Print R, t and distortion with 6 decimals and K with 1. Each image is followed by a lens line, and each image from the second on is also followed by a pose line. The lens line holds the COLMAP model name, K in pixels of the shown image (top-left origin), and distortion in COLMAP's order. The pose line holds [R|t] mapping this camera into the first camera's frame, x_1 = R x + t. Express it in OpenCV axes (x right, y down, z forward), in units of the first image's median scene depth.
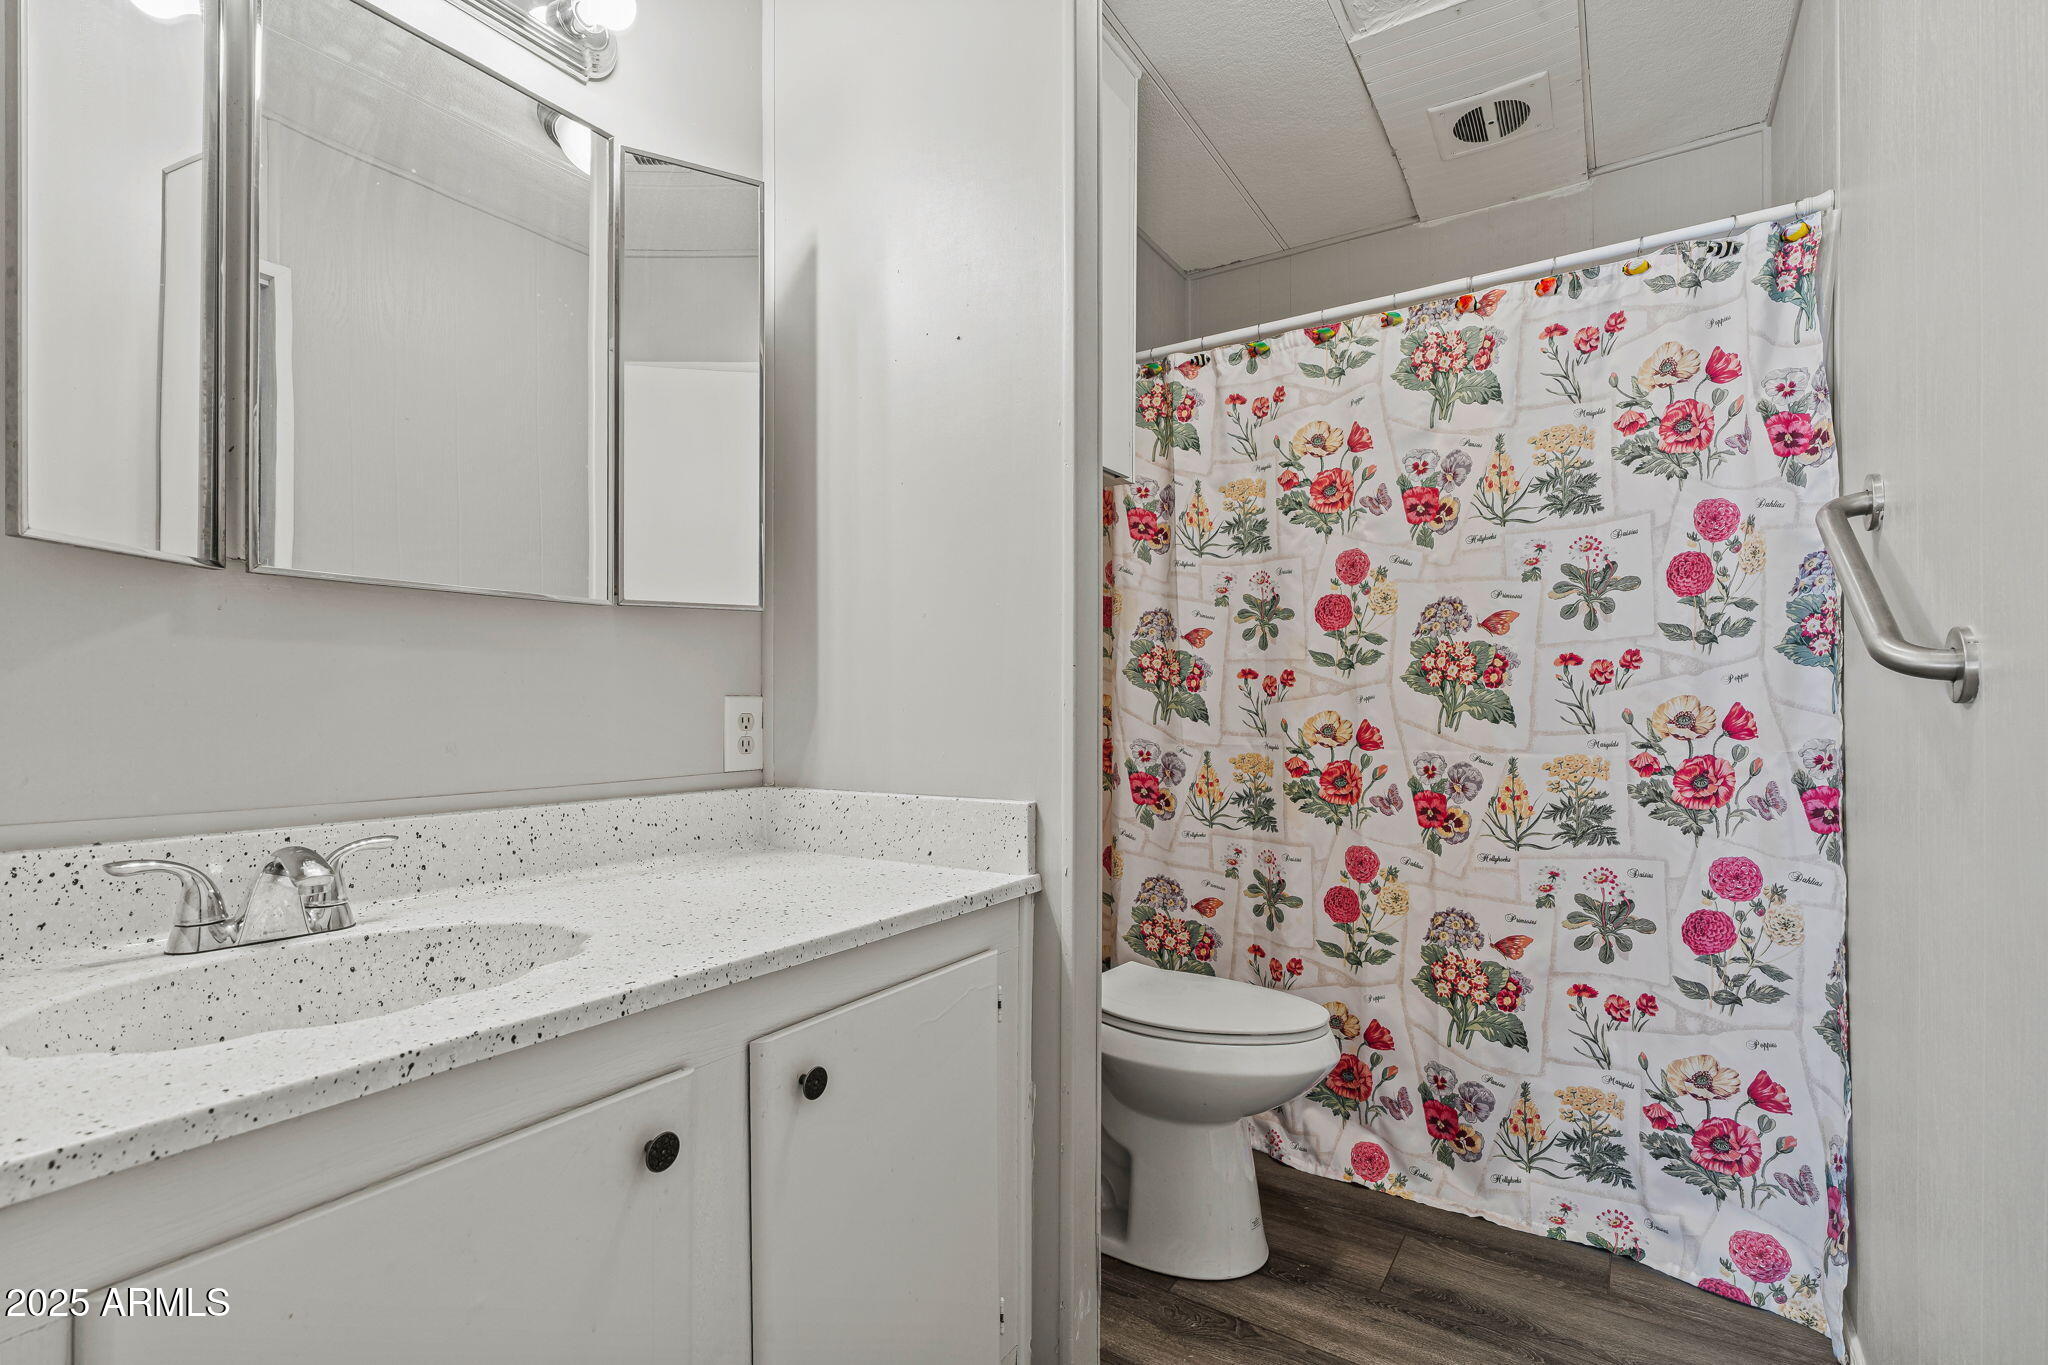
lens RADIAL K [[936.5, 0, 1037.9], [0, 936.5, 689.5], [0, 0, 1]] dist [-0.008314, 0.000727]
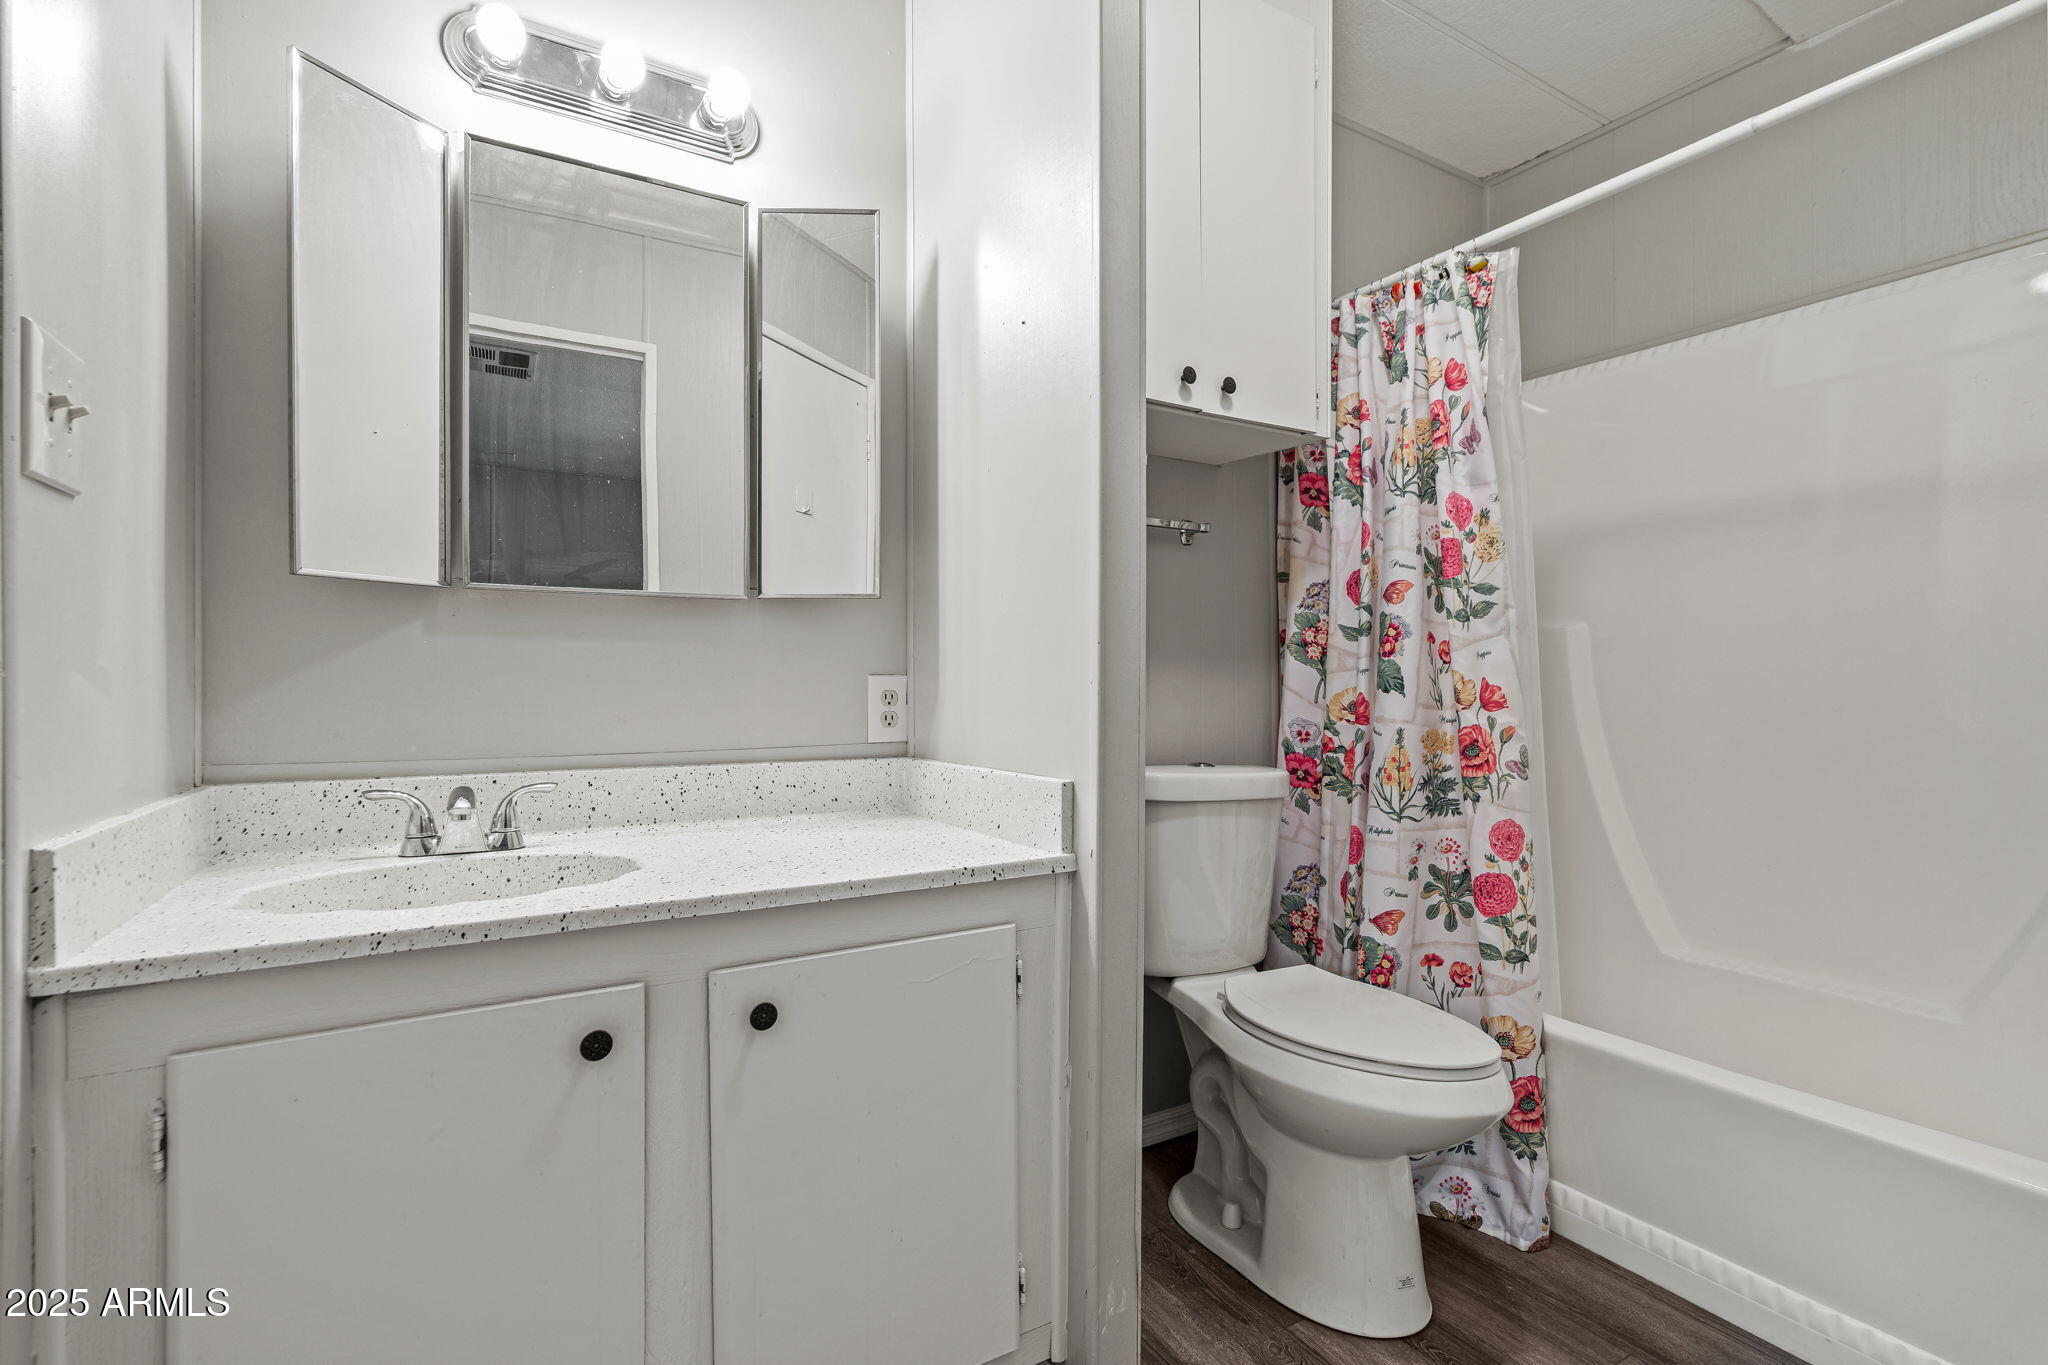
lens RADIAL K [[936.5, 0, 1015.3], [0, 936.5, 677.5], [0, 0, 1]] dist [-0.008314, 0.000727]
pose [[0.888075, -0.008460, -0.459621, 0.420692], [0.013018, 0.999893, 0.006747, 0.006033], [0.459514, -0.011975, 0.888090, 0.108057]]
